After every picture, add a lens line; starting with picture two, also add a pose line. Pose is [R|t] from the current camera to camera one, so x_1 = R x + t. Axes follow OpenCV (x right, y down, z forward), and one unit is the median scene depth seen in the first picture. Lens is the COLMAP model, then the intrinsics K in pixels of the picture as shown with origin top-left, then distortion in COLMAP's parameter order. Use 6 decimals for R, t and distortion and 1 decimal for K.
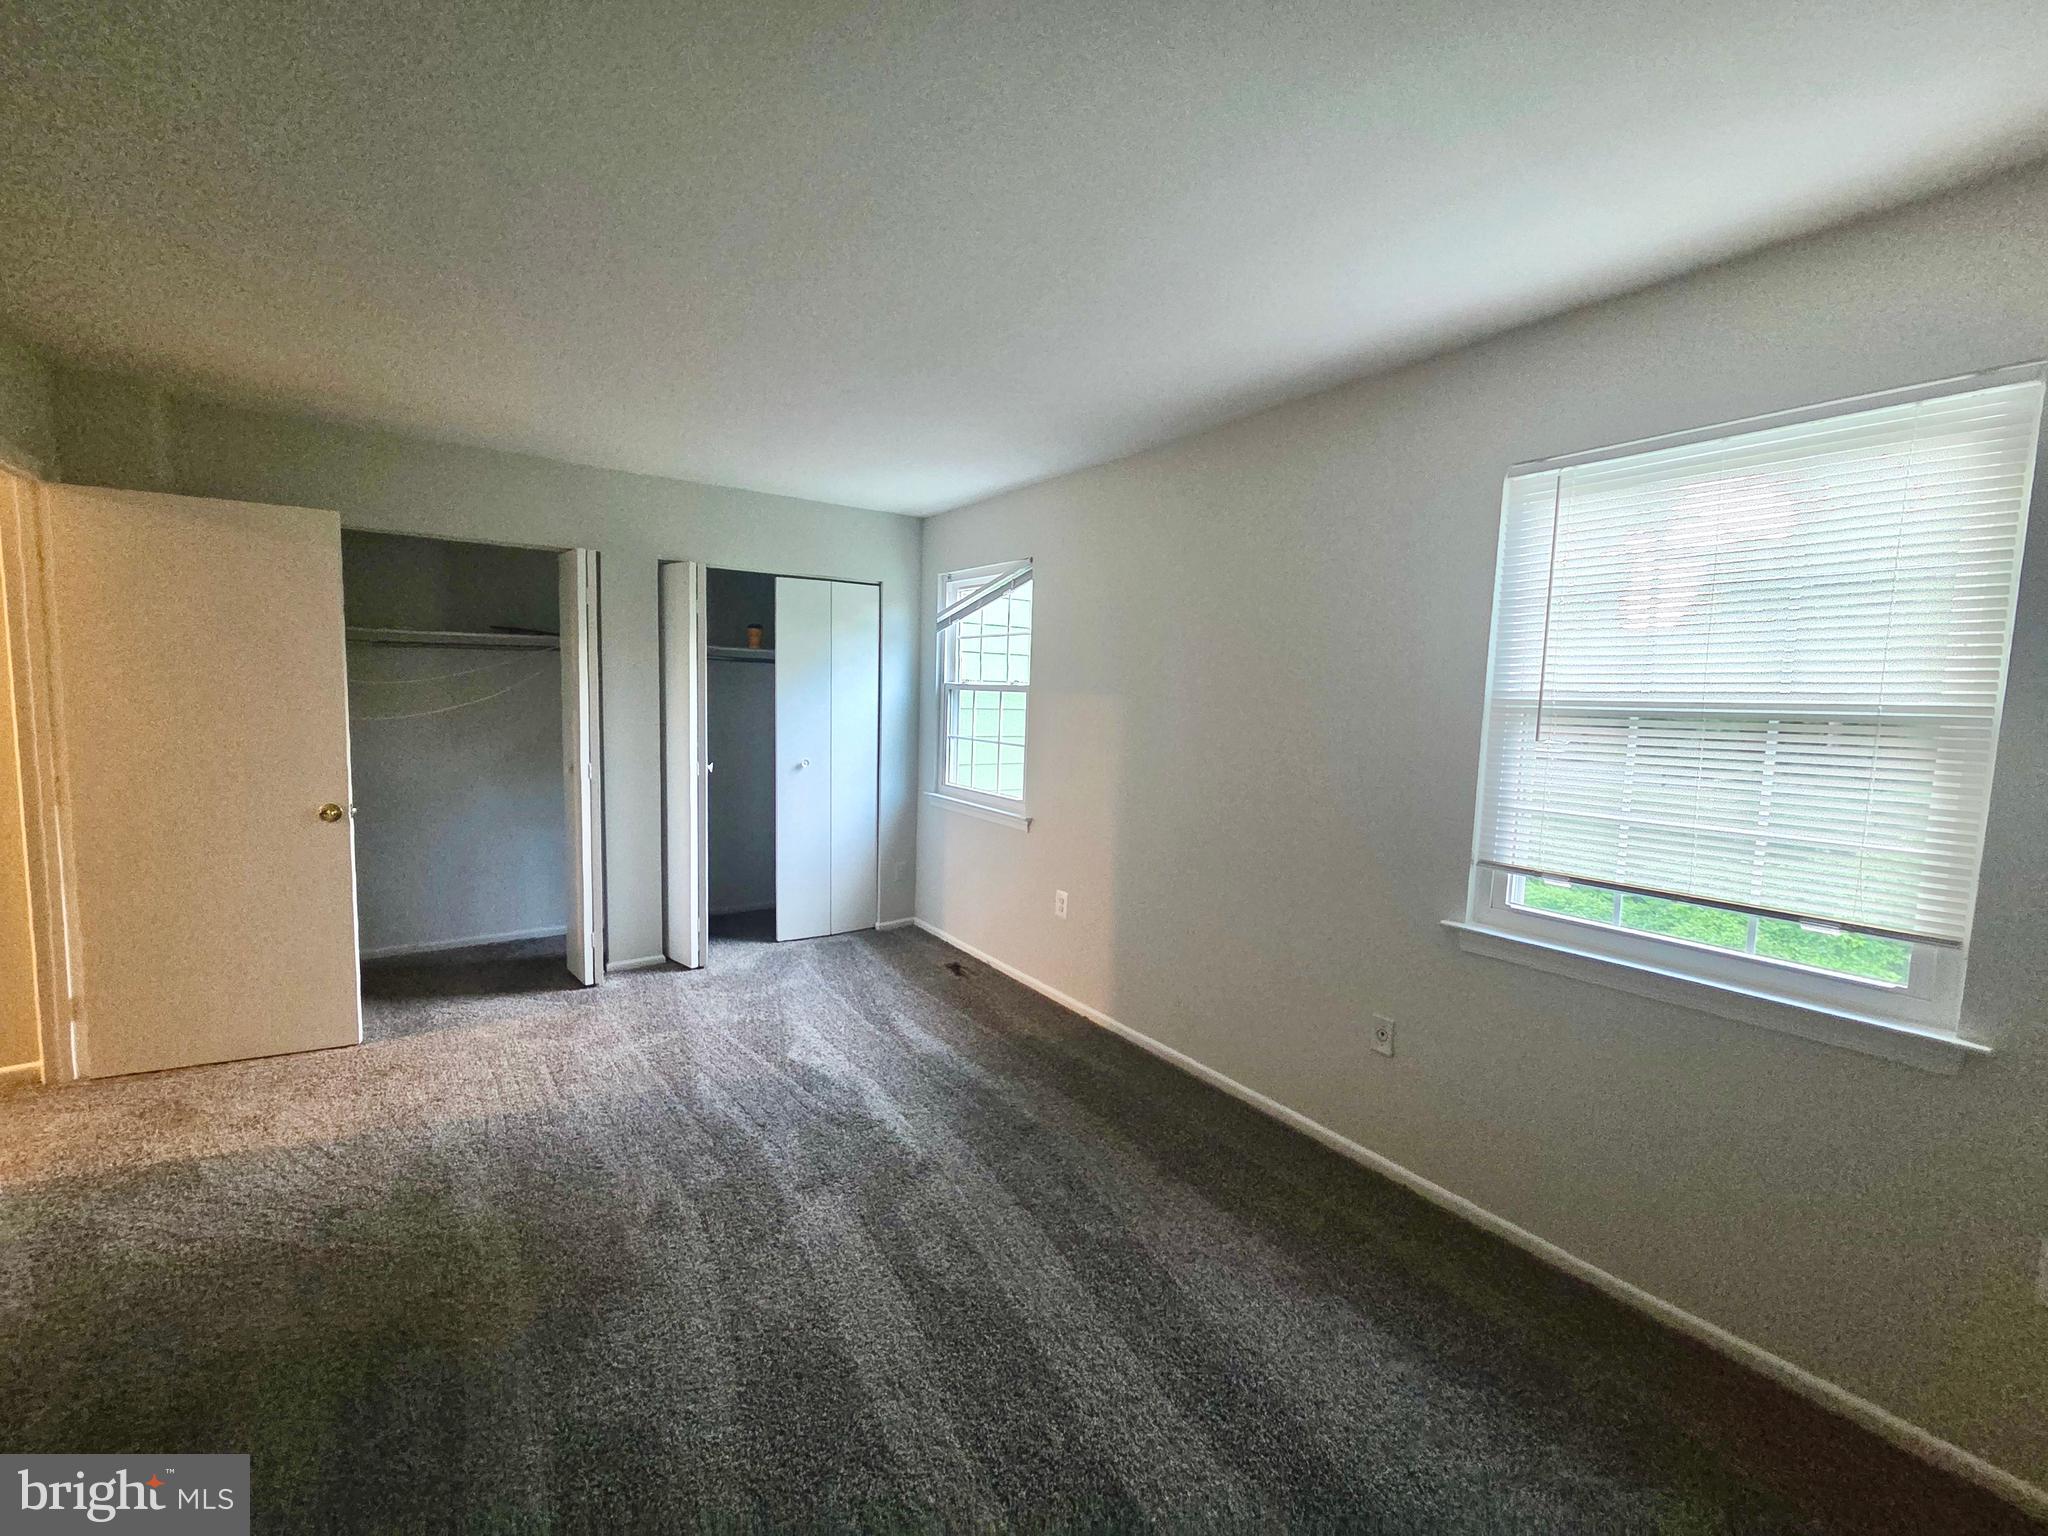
lens RADIAL K [[842.0, 0, 1007.3], [0, 842.0, 772.3], [0, 0, 1]] dist [0.003258, -0.000256]
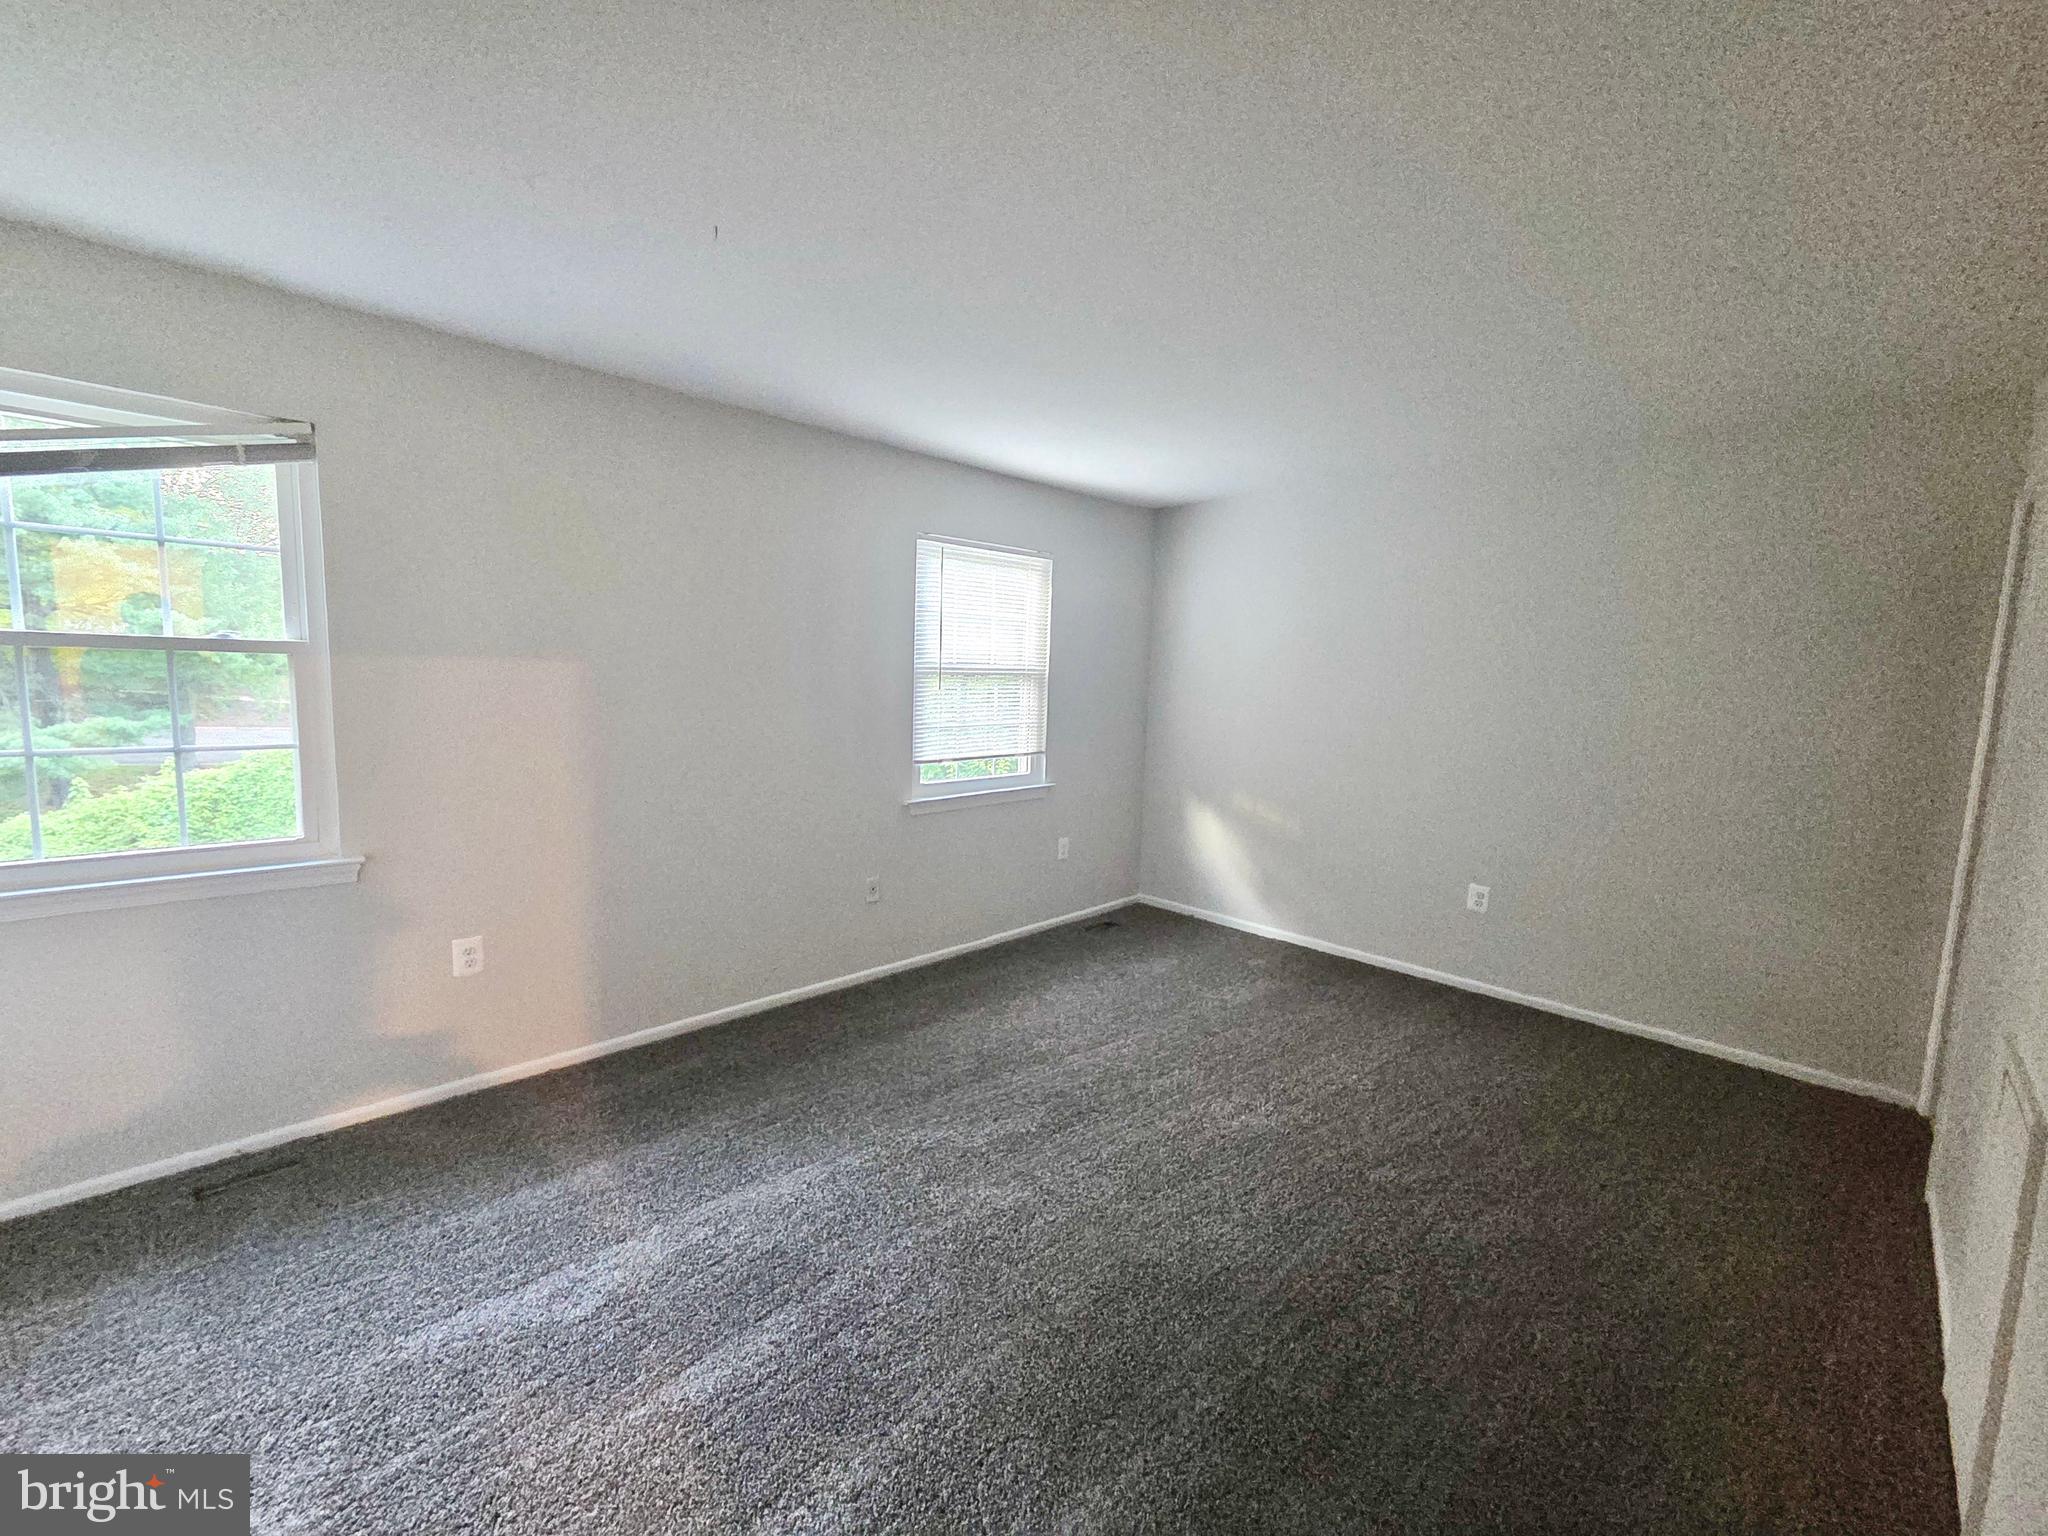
lens RADIAL K [[842.0, 0, 1009.4], [0, 842.0, 760.0], [0, 0, 1]] dist [0.003258, -0.000256]
pose [[-0.174617, -0.142419, 0.974282, -1.176822], [0.058769, 0.986213, 0.154696, -0.155189], [-0.982881, 0.084270, -0.163840, 1.122488]]
